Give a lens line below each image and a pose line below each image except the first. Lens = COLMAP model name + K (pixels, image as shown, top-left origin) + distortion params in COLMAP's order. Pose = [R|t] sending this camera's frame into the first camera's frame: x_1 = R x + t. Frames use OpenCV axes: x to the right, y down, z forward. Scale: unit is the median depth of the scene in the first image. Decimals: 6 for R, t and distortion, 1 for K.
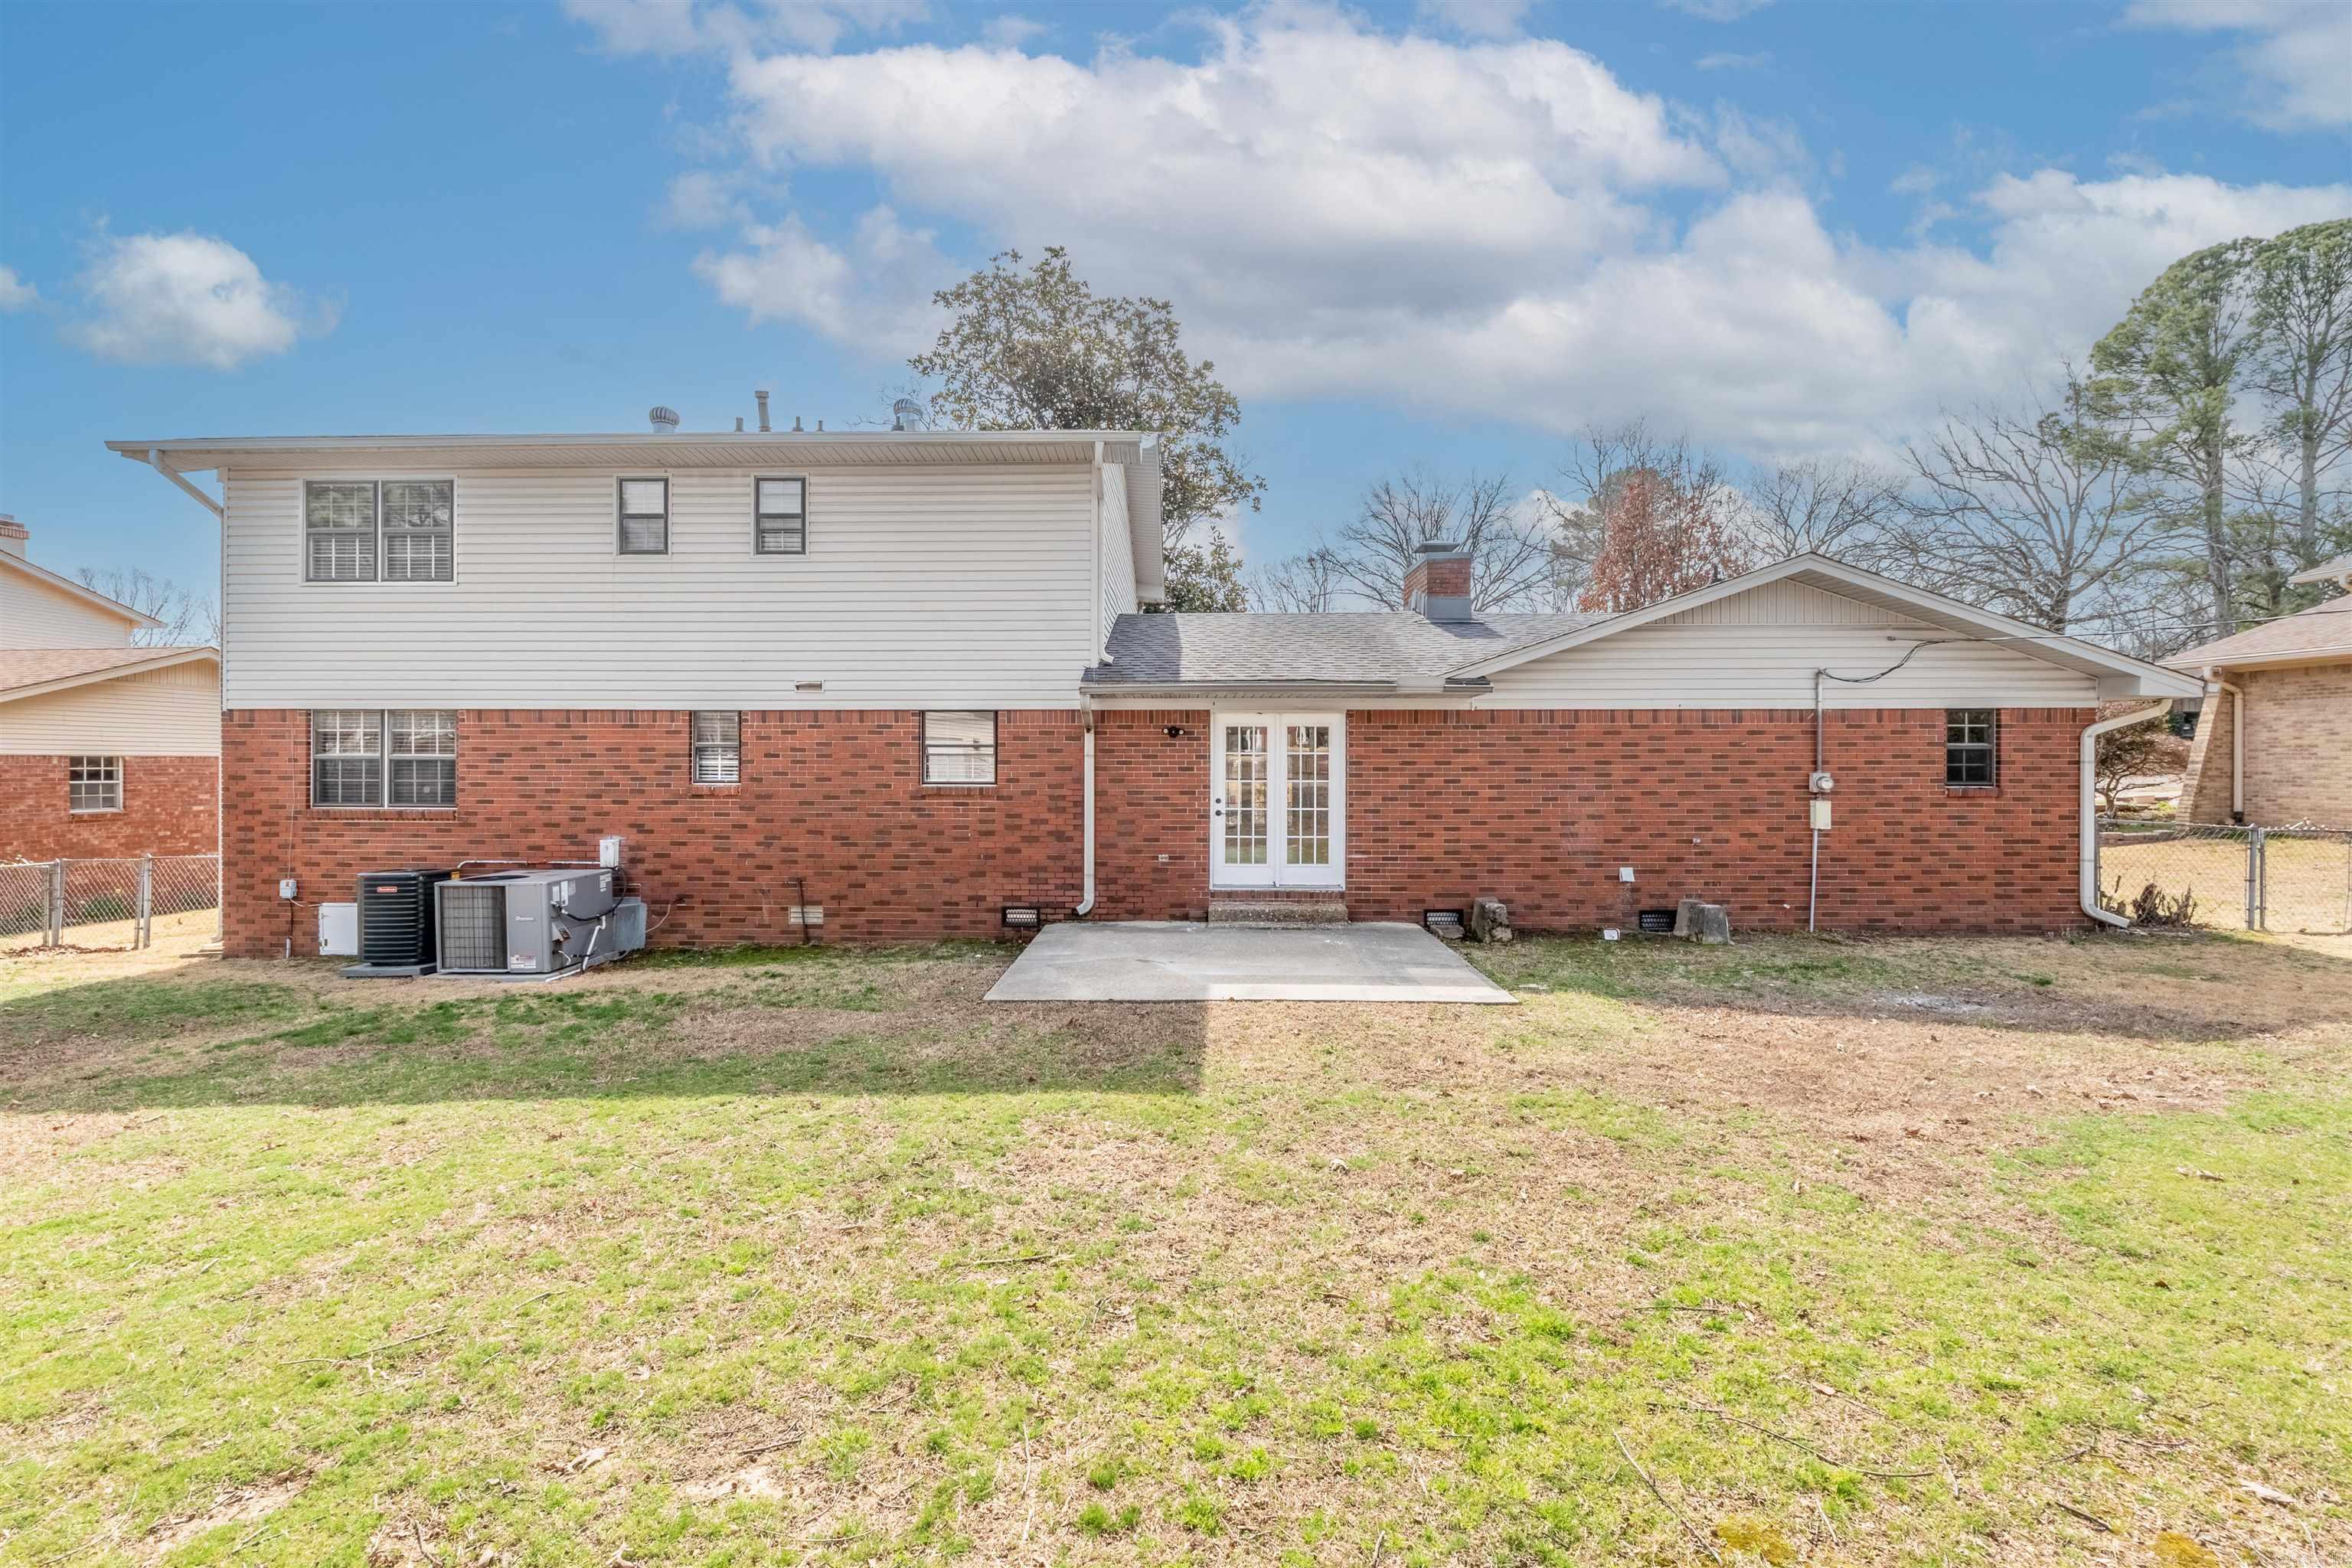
lens RADIAL K [[1025.5, 0, 1162.7], [0, 1025.5, 761.6], [0, 0, 1]] dist [-0.002217, -0.000164]
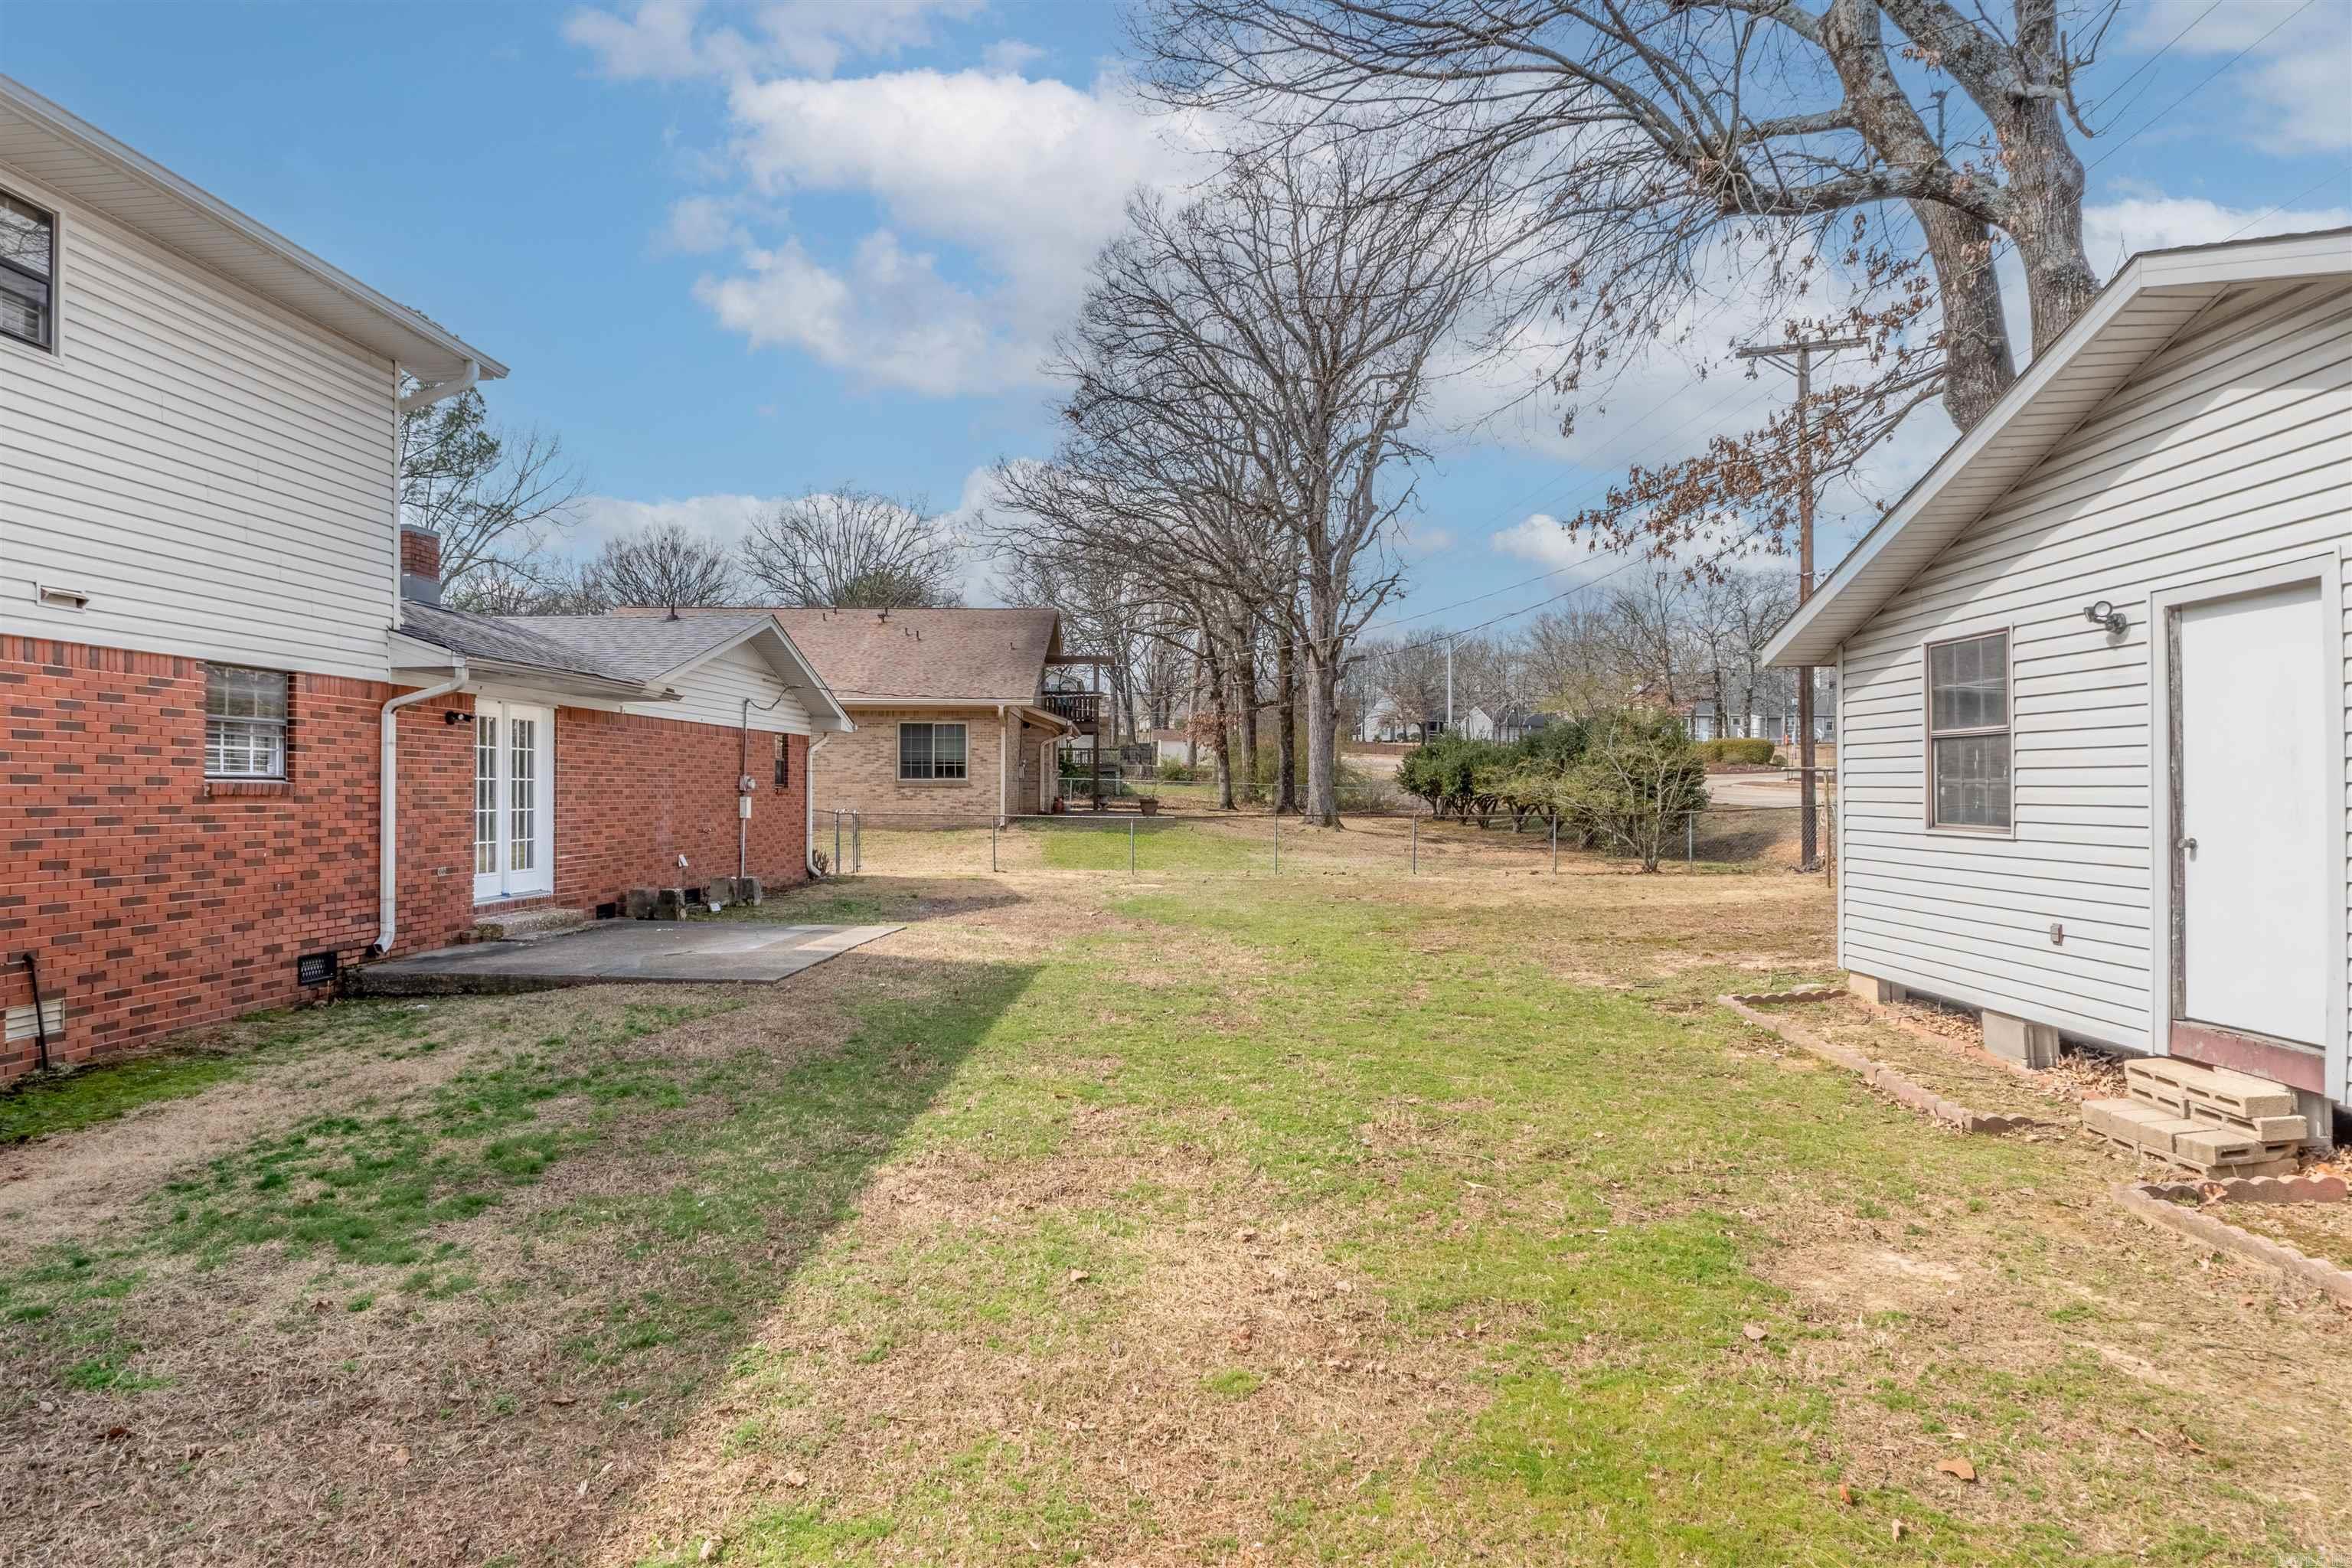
lens RADIAL K [[1347.1, 0, 1176.0], [0, 1347.1, 784.0], [0, 0, 1]] dist [0.000243, -0.001110]
pose [[0.024797, 0.005873, 0.999675, -1.053677], [0.004977, 0.999970, -0.005998, 0.033515], [-0.999680, 0.005124, 0.024767, 0.388582]]
